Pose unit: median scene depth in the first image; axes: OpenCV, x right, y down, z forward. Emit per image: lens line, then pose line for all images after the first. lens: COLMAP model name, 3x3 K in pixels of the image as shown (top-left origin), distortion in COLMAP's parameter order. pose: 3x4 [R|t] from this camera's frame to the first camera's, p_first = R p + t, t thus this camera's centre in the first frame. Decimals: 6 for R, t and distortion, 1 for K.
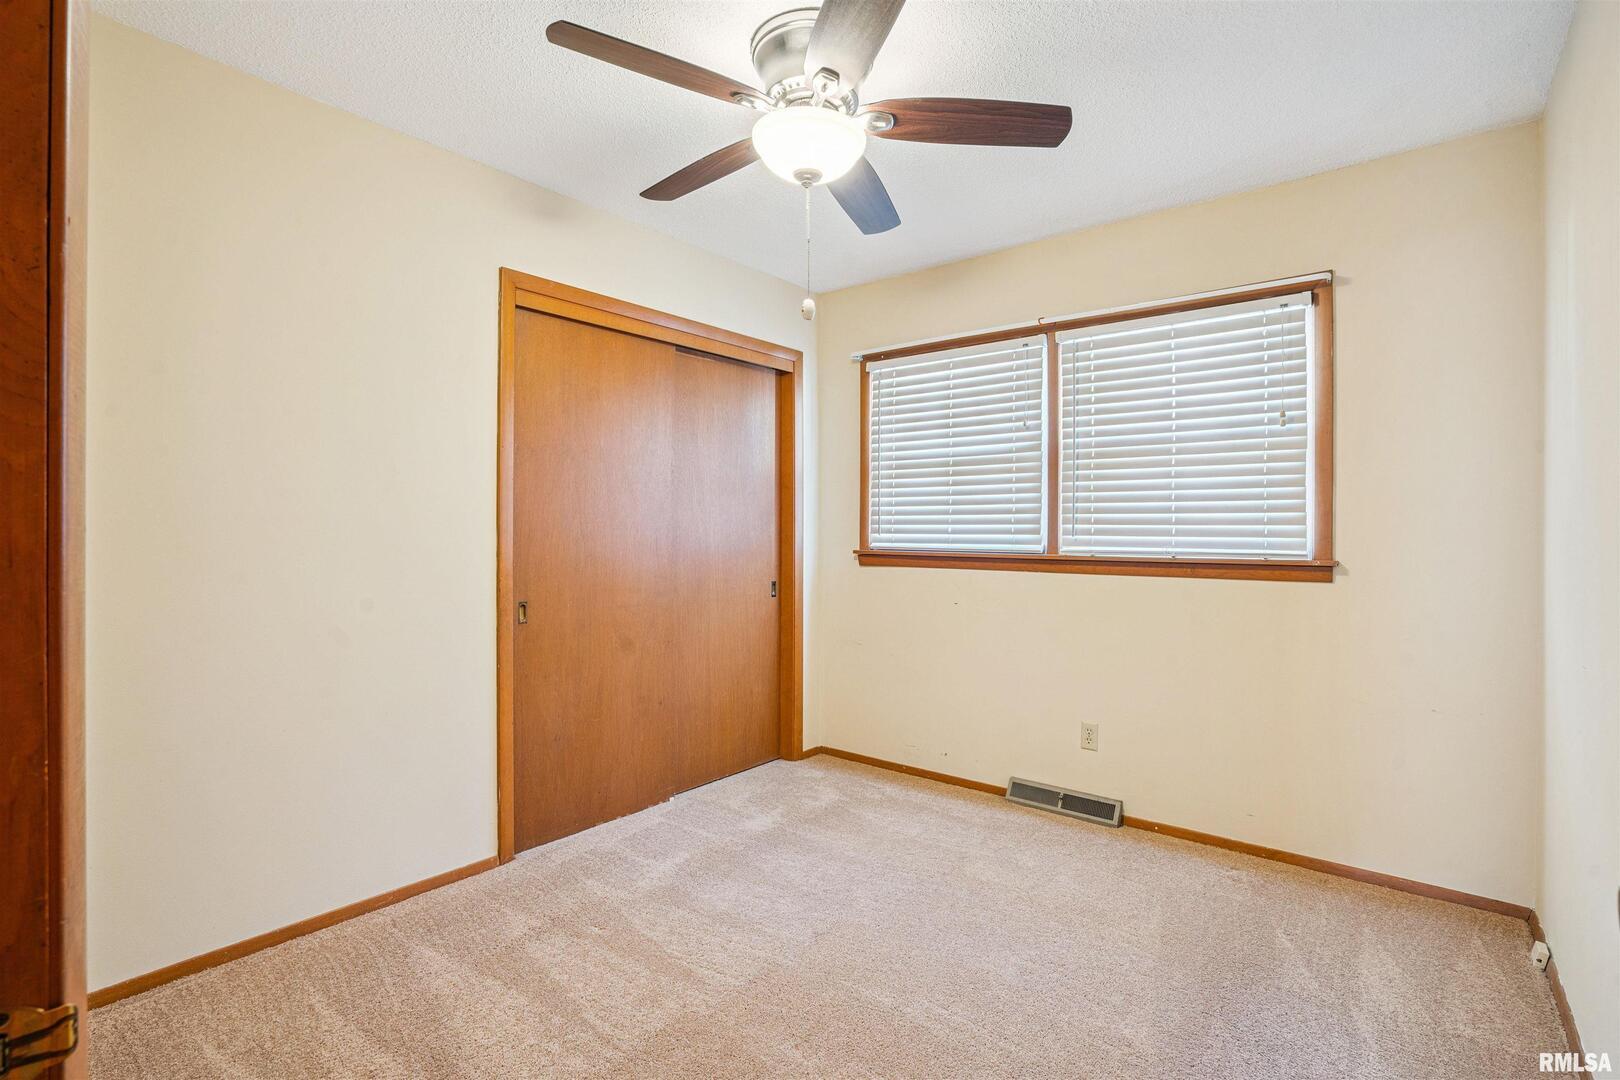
lens RADIAL K [[745.3, 0, 808.0], [0, 745.3, 540.7], [0, 0, 1]] dist [-0.049074, 0.014553]
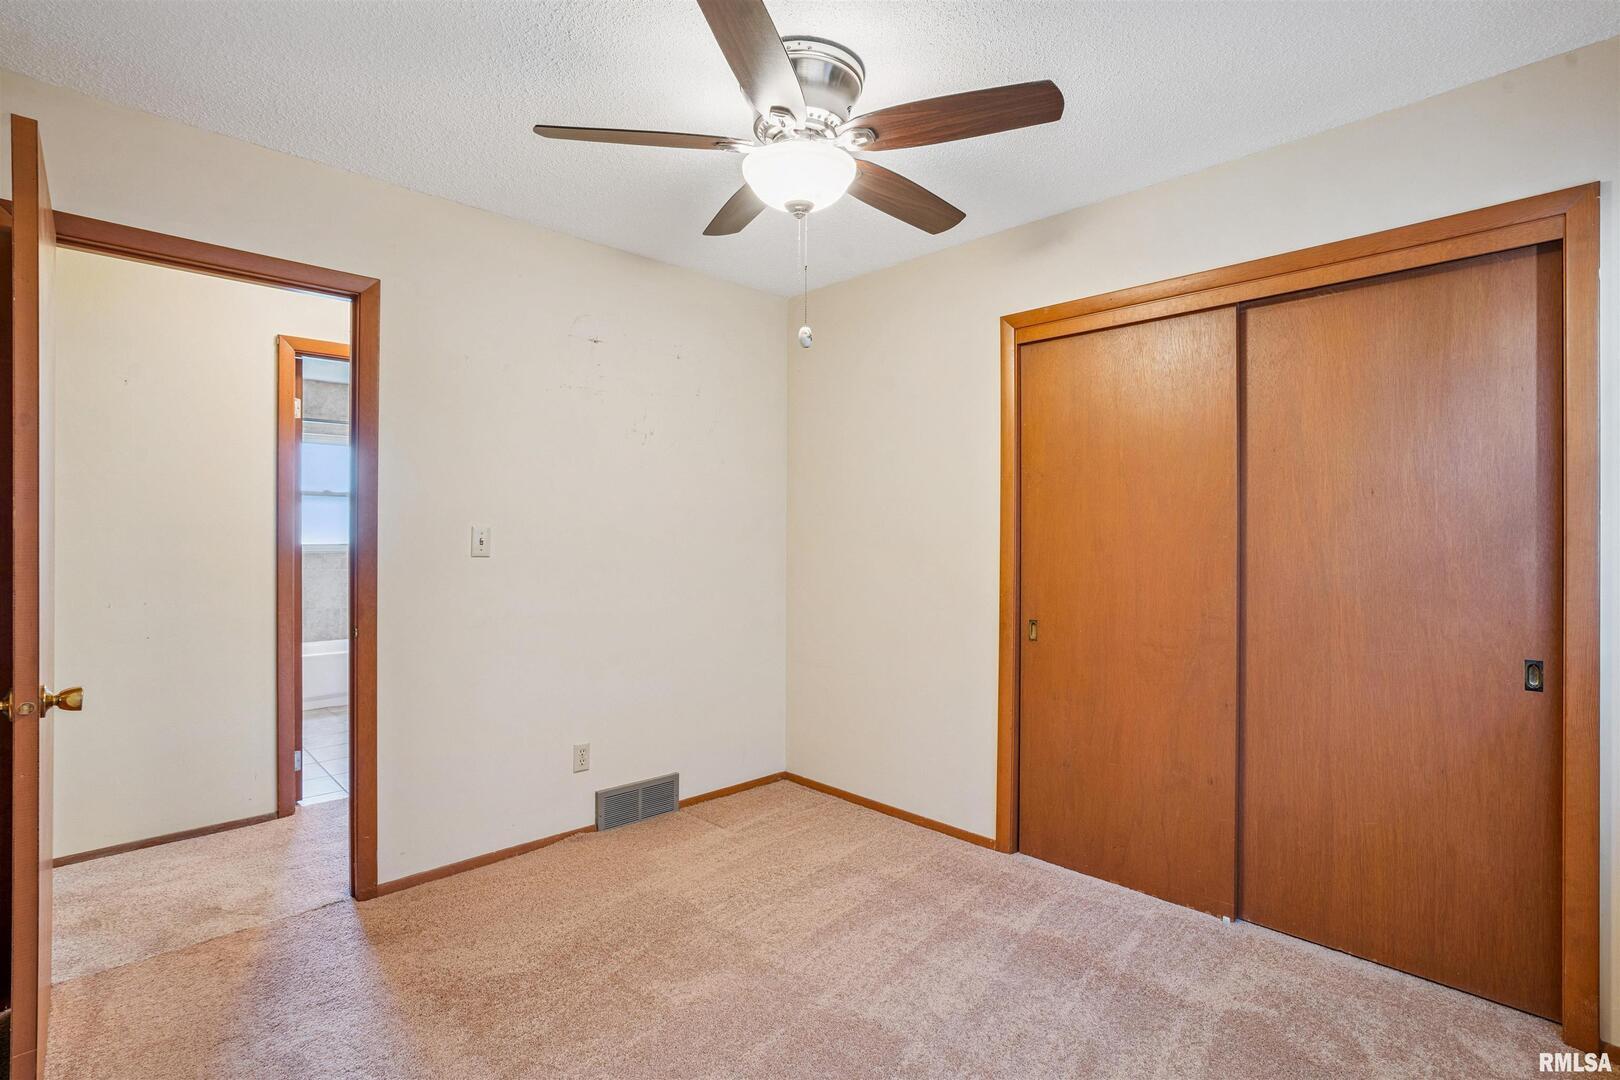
lens RADIAL K [[745.3, 0, 807.8], [0, 745.3, 534.5], [0, 0, 1]] dist [-0.049074, 0.014553]
pose [[-0.101603, -0.006892, -0.994801, 0.705057], [-0.017498, 0.999834, -0.005139, -0.028336], [0.994671, 0.016885, -0.101707, 0.788240]]
